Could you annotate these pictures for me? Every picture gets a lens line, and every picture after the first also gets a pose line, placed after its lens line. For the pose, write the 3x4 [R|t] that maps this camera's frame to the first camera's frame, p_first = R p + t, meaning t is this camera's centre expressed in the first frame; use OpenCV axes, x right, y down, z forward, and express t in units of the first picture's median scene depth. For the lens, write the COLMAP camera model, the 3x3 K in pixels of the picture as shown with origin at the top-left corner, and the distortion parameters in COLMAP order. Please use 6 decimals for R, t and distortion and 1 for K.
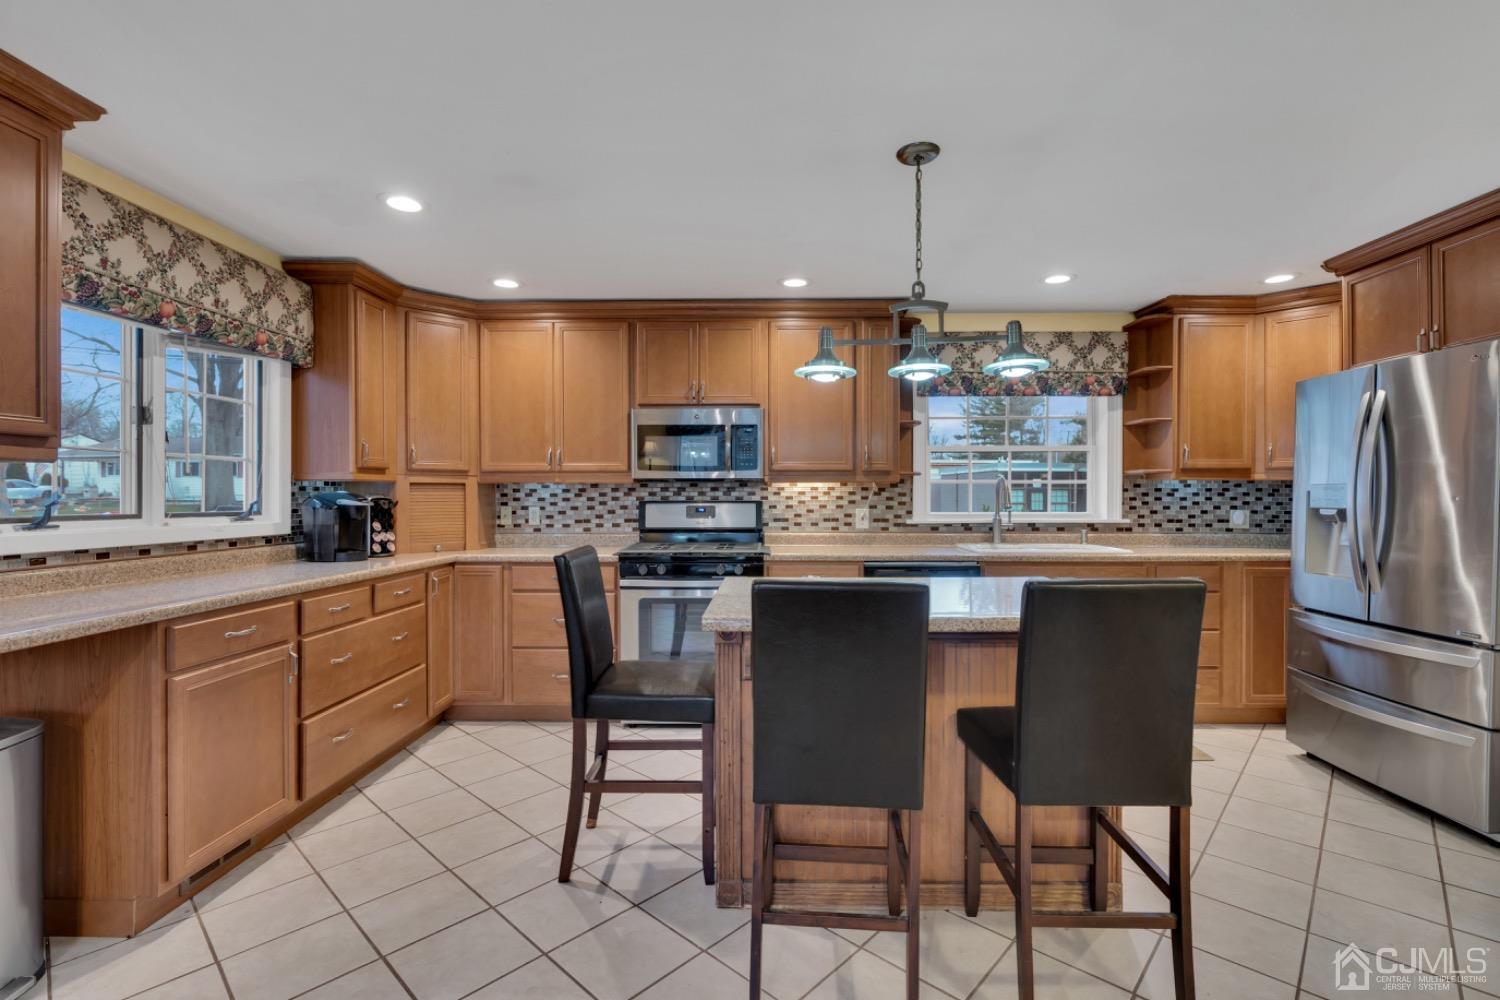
lens RADIAL K [[677.2, 0, 761.9], [0, 677.2, 497.3], [0, 0, 1]] dist [-0.012959, 0.007522]
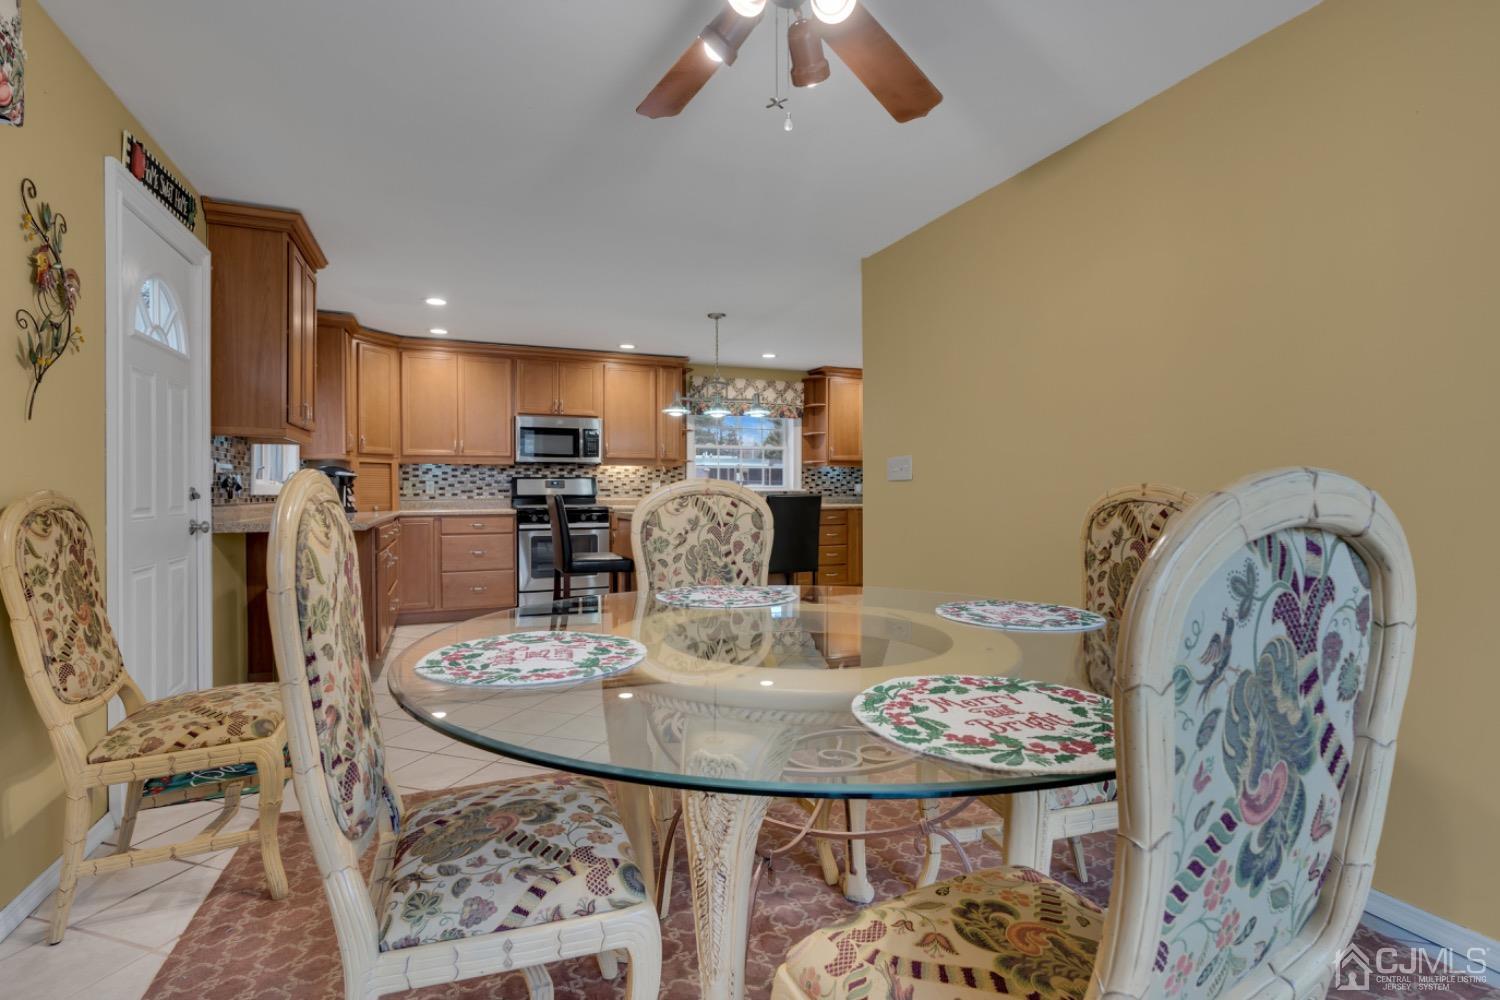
lens RADIAL K [[714.0, 0, 757.7], [0, 714.0, 489.6], [0, 0, 1]] dist [-0.007882, 0.000223]
pose [[0.913200, -0.002135, 0.407506, -0.321328], [0.004137, 0.999983, -0.004031, 0.040696], [-0.407490, 0.005367, 0.913194, -0.638374]]
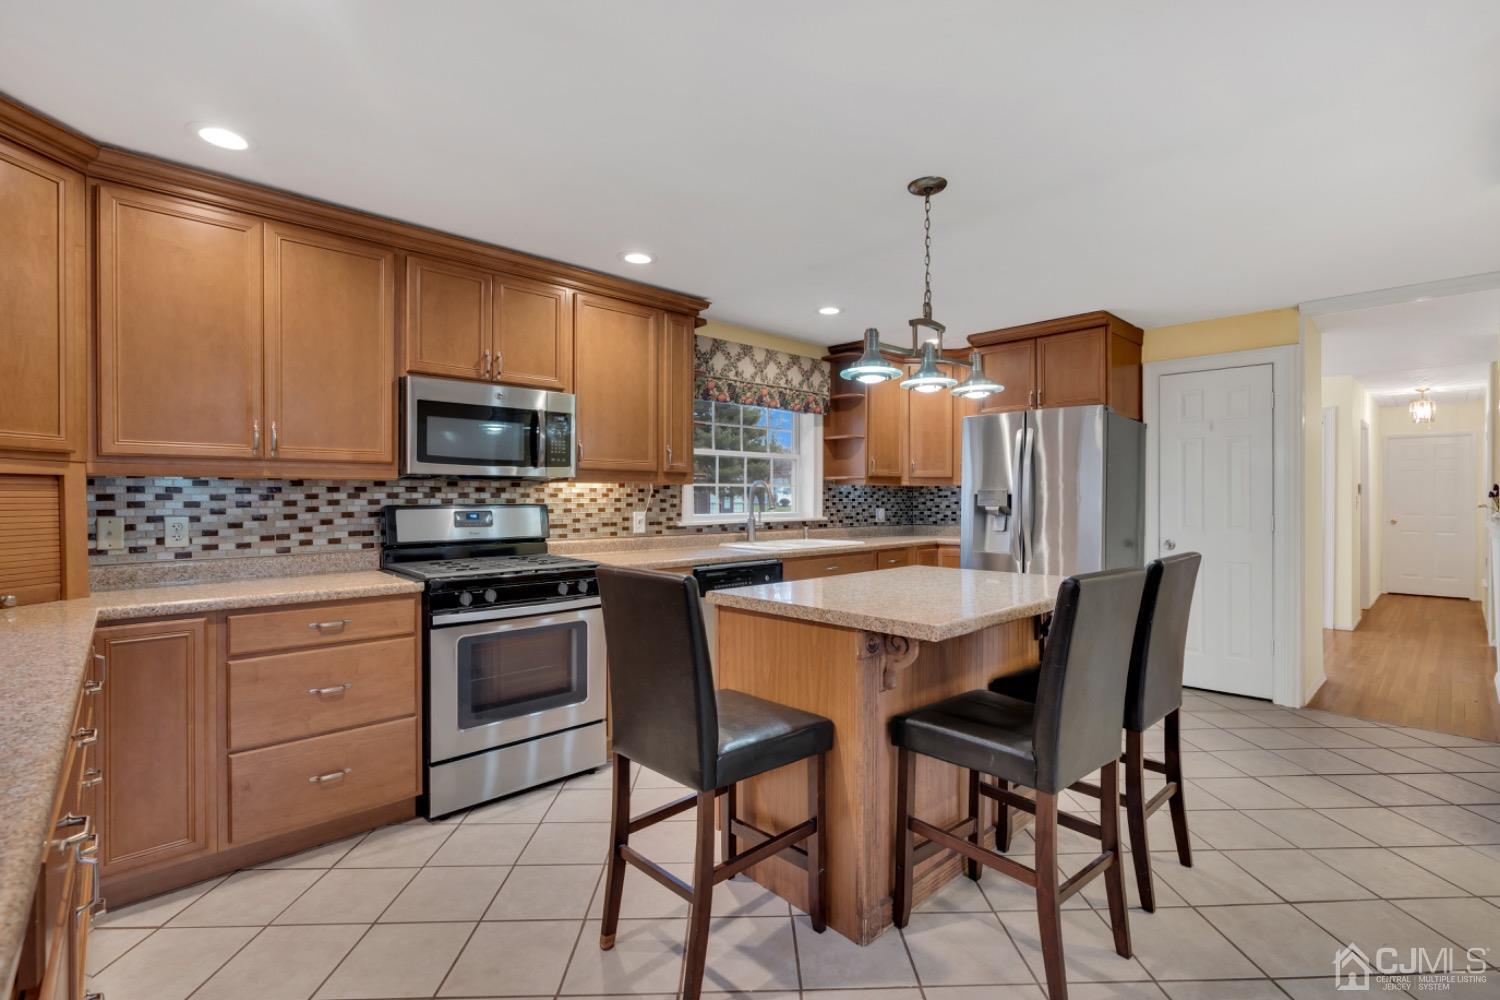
lens RADIAL K [[677.2, 0, 761.9], [0, 677.2, 497.3], [0, 0, 1]] dist [-0.012959, 0.007522]
pose [[0.714585, -0.000655, 0.699549, -0.387246], [0.004011, 0.999987, -0.003160, 0.000620], [-0.699538, 0.005064, 0.714578, 0.211920]]
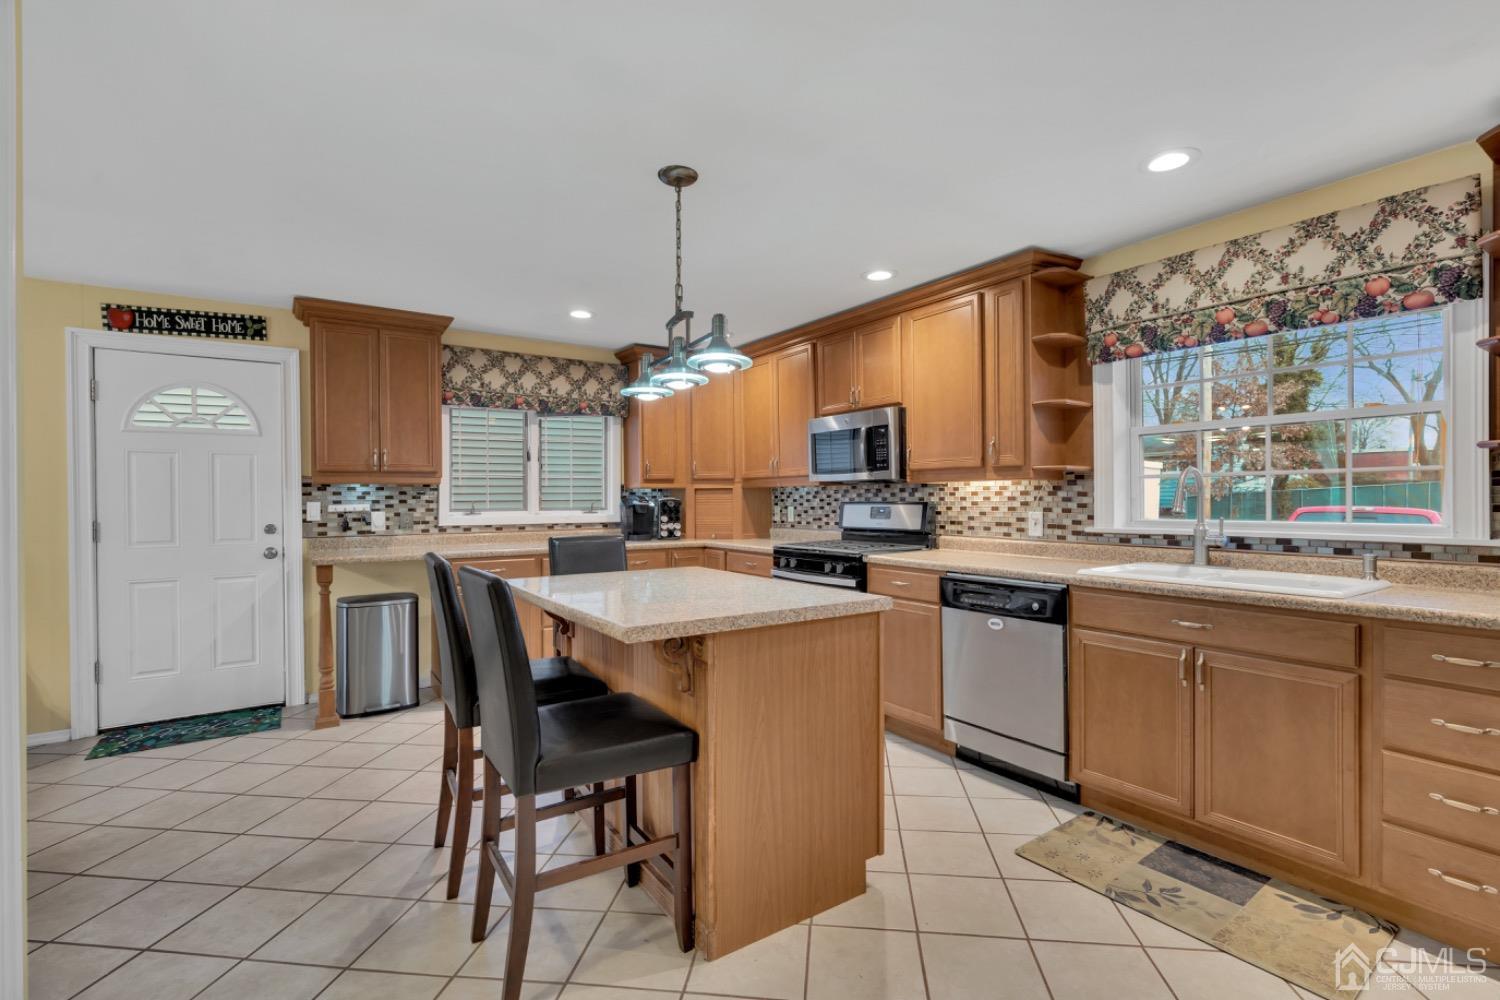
lens RADIAL K [[677.1, 0, 765.8], [0, 677.1, 501.8], [0, 0, 1]] dist [-0.009802, 0.000885]
pose [[0.586686, 0.001506, -0.809813, 0.621557], [0.003380, 0.999985, 0.004308, 0.000053], [0.809807, -0.005265, 0.586672, 0.256481]]
